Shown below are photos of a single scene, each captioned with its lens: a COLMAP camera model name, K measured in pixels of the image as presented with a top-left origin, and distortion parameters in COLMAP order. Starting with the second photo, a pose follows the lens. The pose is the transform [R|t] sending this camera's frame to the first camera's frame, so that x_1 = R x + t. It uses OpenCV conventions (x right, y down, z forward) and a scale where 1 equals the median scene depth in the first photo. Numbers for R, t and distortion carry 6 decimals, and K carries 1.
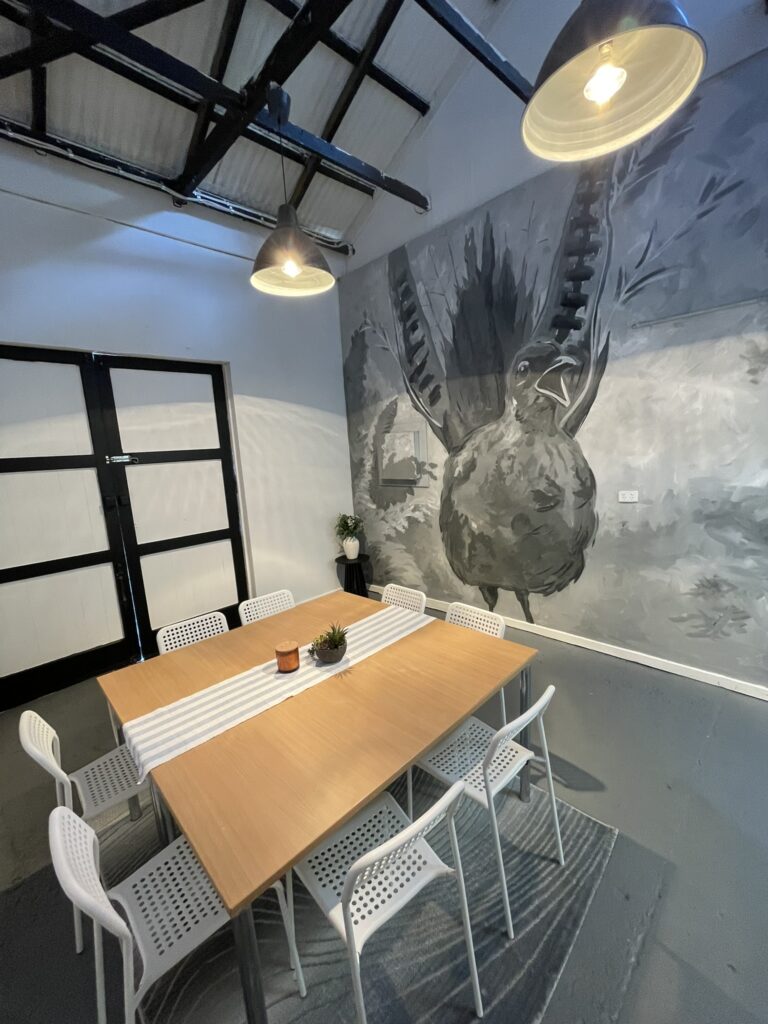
lens RADIAL K [[414.5, 0, 384.0], [0, 414.5, 512.0], [0, 0, 1]] dist [0.000425, -0.000156]
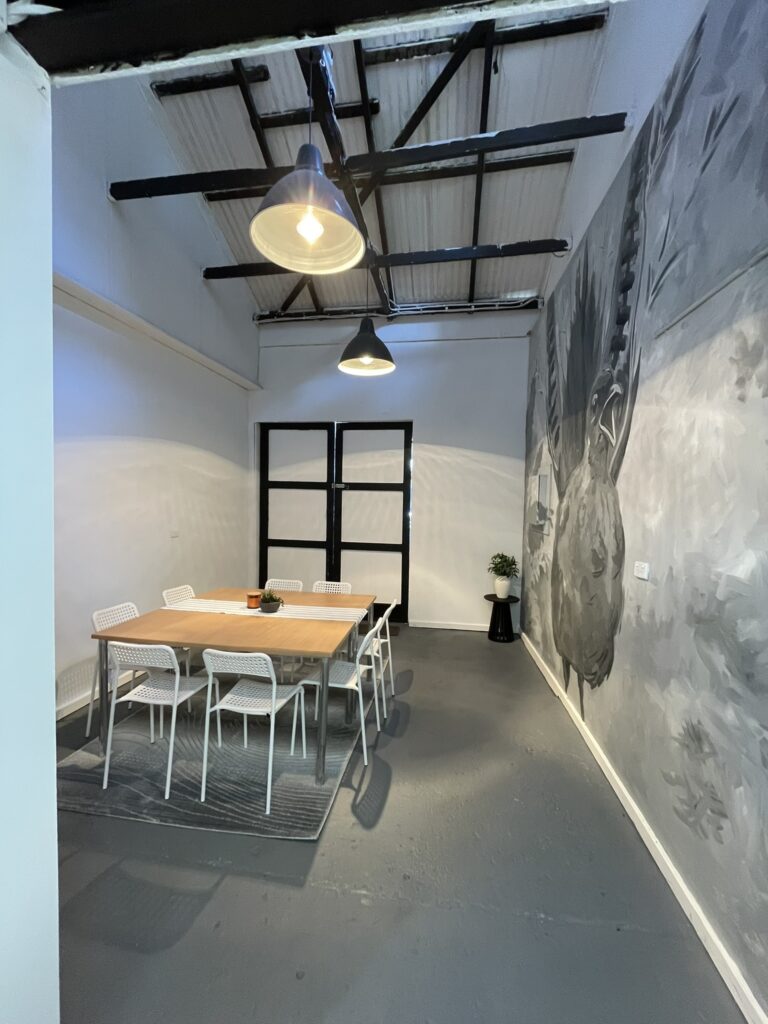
lens RADIAL K [[412.2, 0, 384.0], [0, 412.2, 512.0], [0, 0, 1]] dist [0.000673, -0.000137]
pose [[0.600320, 0.099229, -0.793580, 0.760091], [-0.181296, 0.983326, -0.014191, -0.039427], [0.778940, 0.152392, 0.608300, 0.194242]]
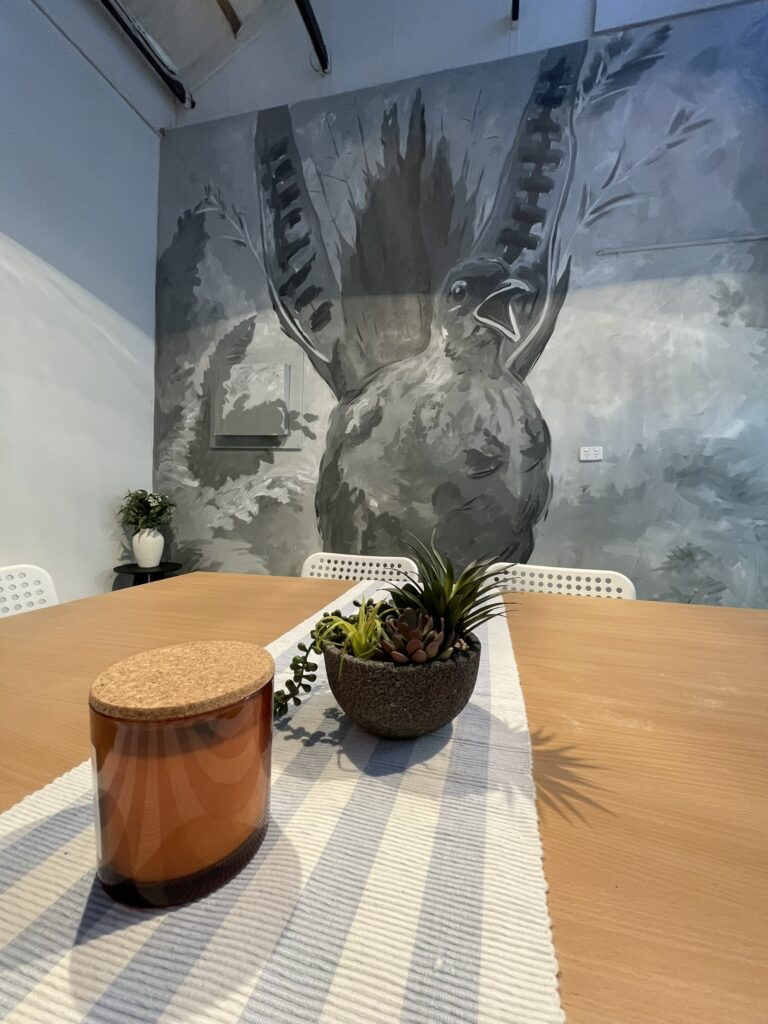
lens RADIAL K [[412.2, 0, 384.0], [0, 412.2, 512.0], [0, 0, 1]] dist [0.000673, -0.000137]
pose [[0.852518, 0.073972, 0.517437, -0.144199], [-0.003518, 0.990725, -0.135836, 0.162970], [-0.522686, 0.113982, 0.844872, 0.474145]]
